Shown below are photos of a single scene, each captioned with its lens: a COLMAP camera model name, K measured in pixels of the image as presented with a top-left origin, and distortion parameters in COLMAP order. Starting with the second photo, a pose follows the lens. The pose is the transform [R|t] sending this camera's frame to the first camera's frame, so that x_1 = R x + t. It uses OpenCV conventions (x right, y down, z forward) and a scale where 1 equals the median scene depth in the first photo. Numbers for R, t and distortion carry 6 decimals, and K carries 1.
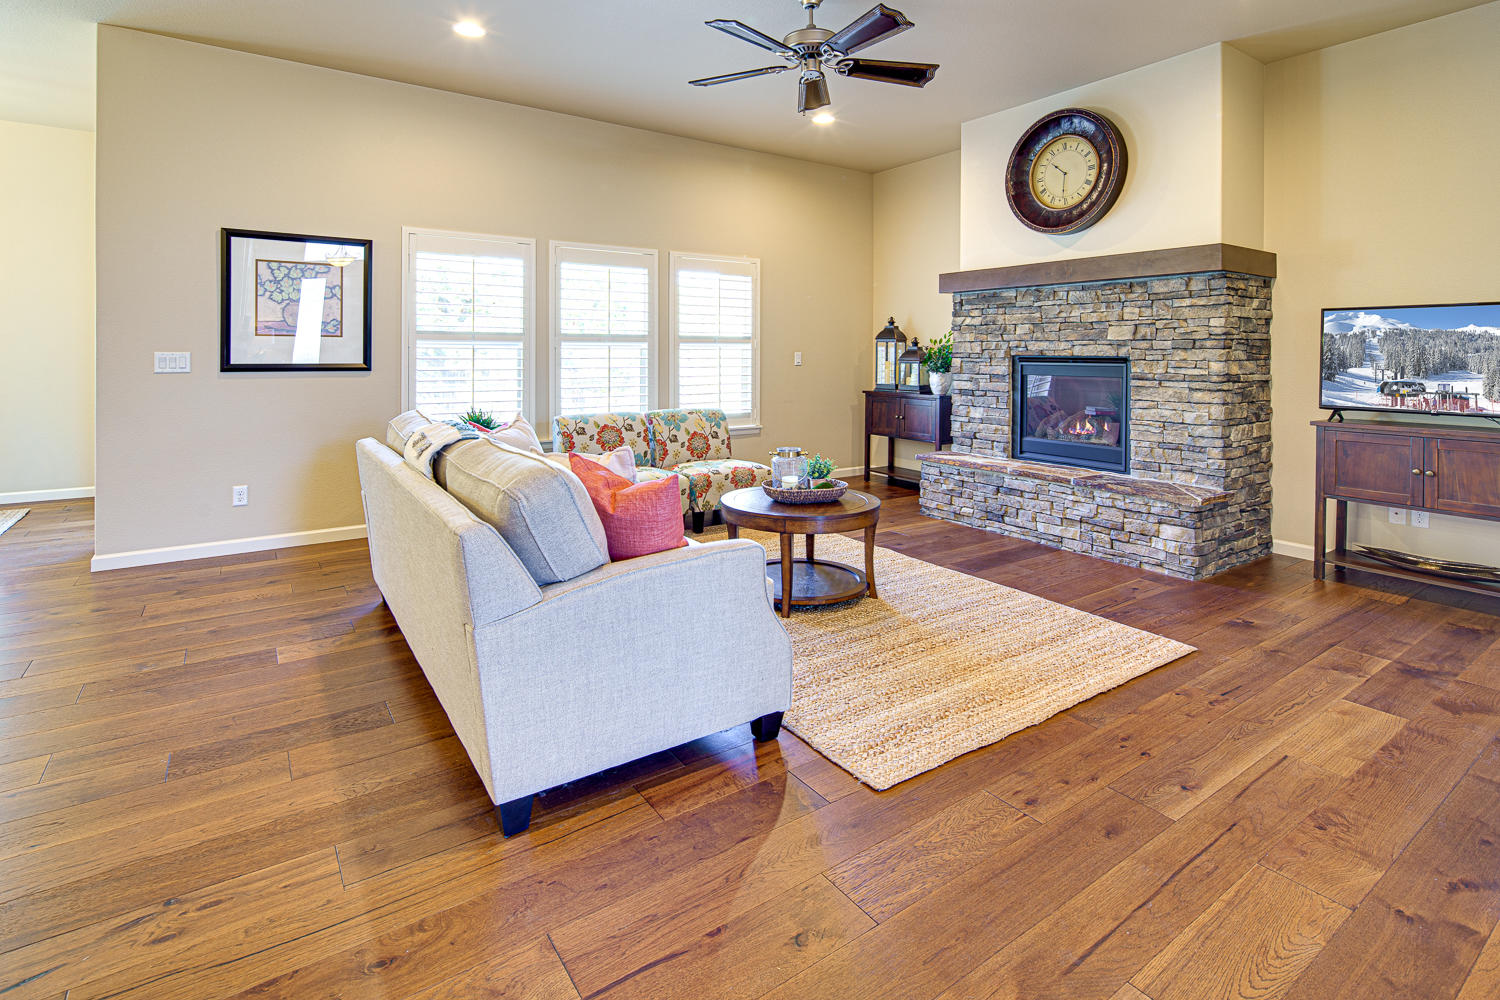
lens RADIAL K [[729.5, 0, 740.5], [0, 729.5, 356.4], [0, 0, 1]] dist [0.001192, -0.000112]
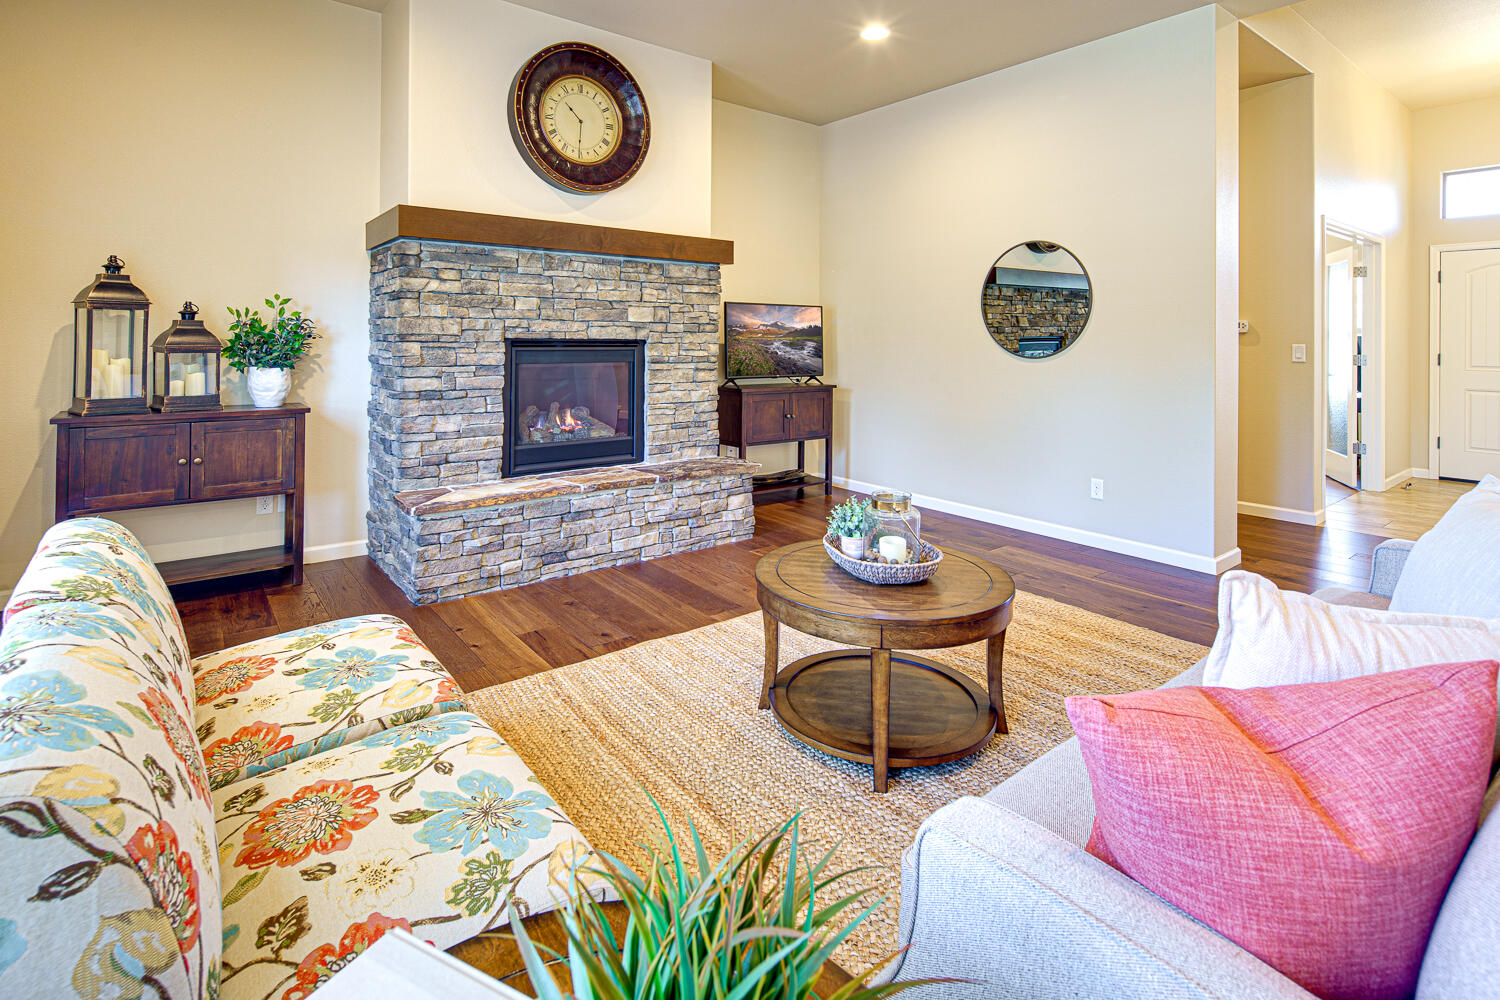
lens RADIAL K [[729.6, 0, 737.6], [0, 729.6, 334.5], [0, 0, 1]] dist [0.000032, -0.000388]
pose [[-0.061209, -0.001373, 0.998124, -0.398342], [-0.004031, 0.999991, 0.001128, -0.007224], [-0.998117, -0.003955, -0.061214, 0.858185]]
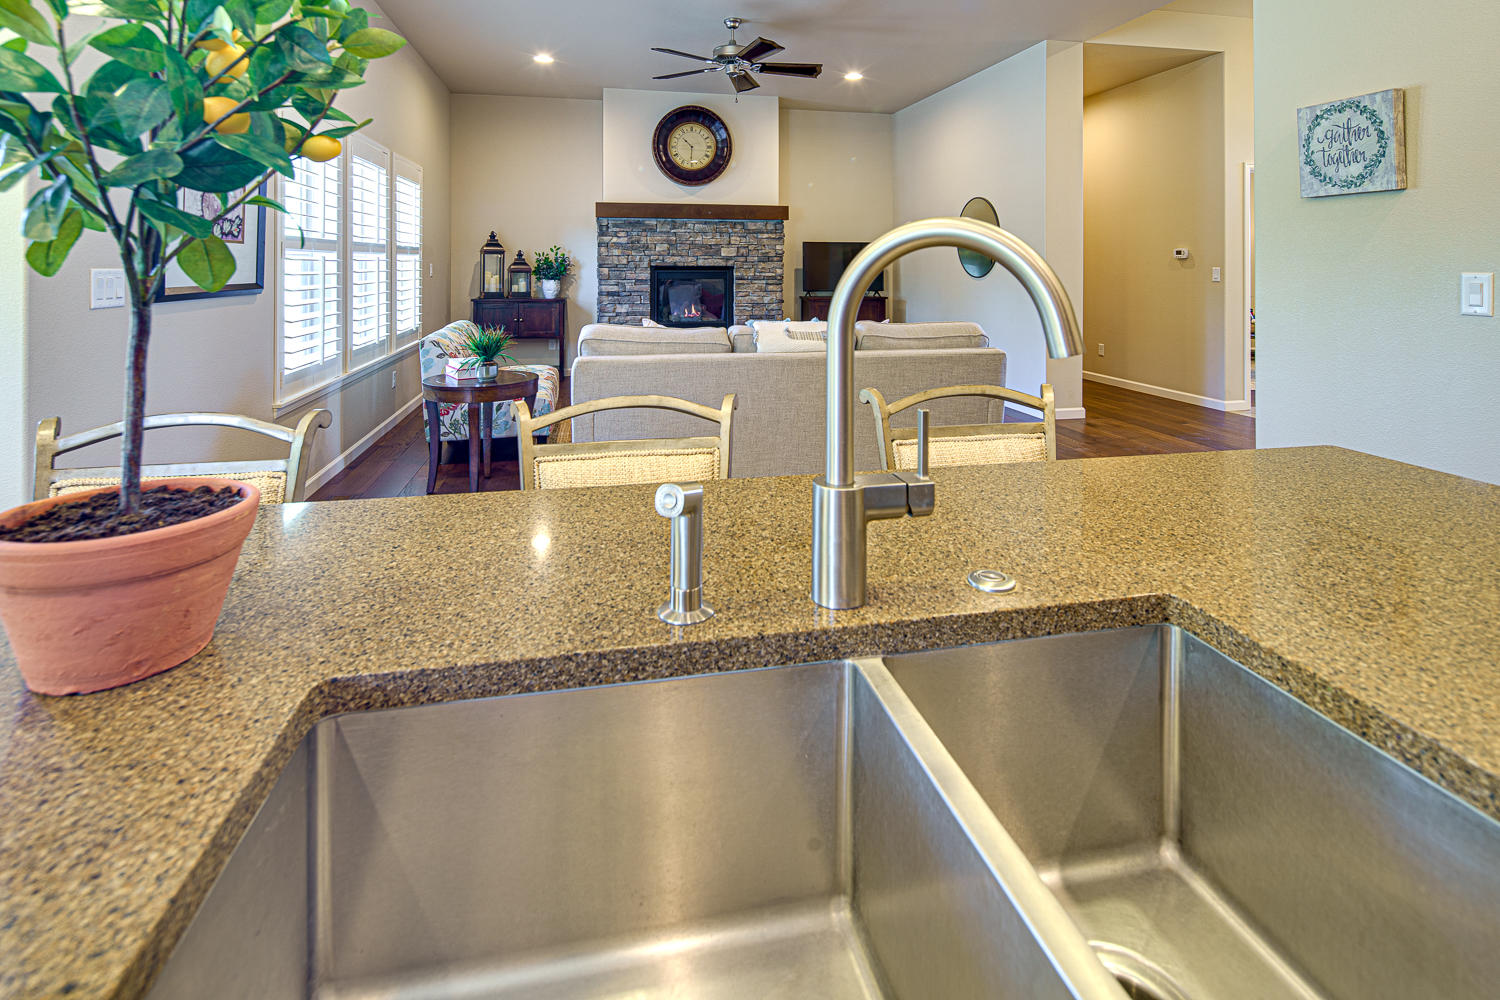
lens RADIAL K [[726.9, 0, 732.2], [0, 726.9, 267.5], [0, 0, 1]] dist [0.000364, -0.000051]
pose [[0.394415, -0.007750, 0.918900, -0.913802], [0.003850, 0.999970, 0.006781, -0.007100], [-0.918924, 0.000864, 0.394433, 0.315311]]
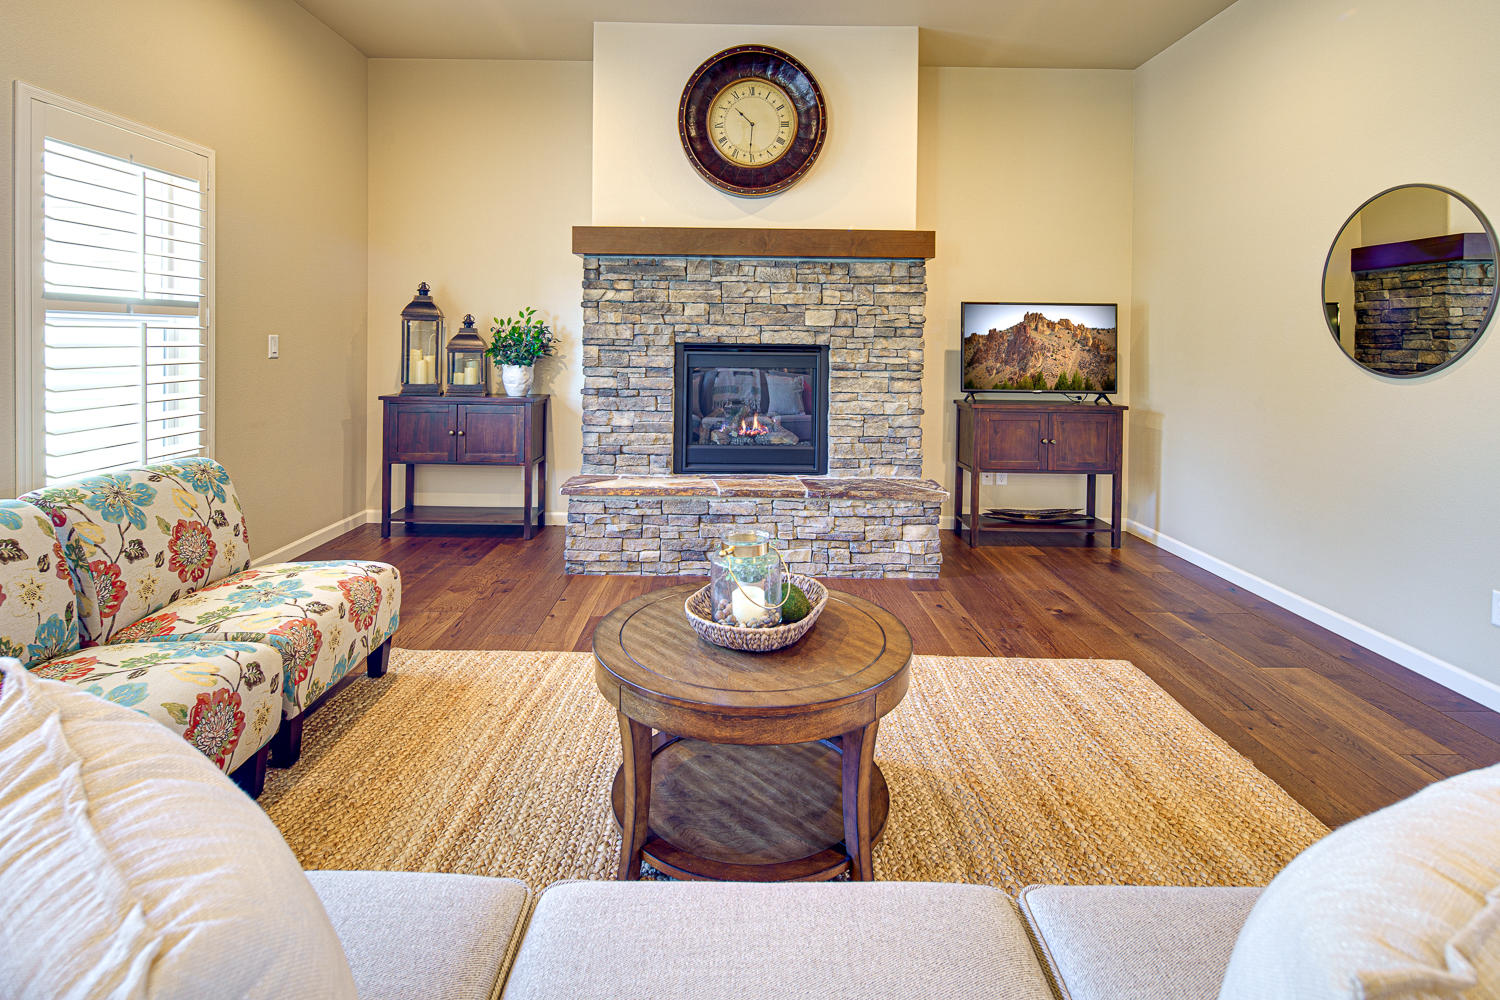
lens RADIAL K [[730.9, 0, 744.2], [0, 730.9, 351.5], [0, 0, 1]] dist [-0.001474, -0.000385]
pose [[0.556090, -0.009576, 0.831067, -0.251869], [-0.005181, 0.999874, 0.014988, -0.003985], [-0.831106, -0.012641, 0.555970, 0.533458]]
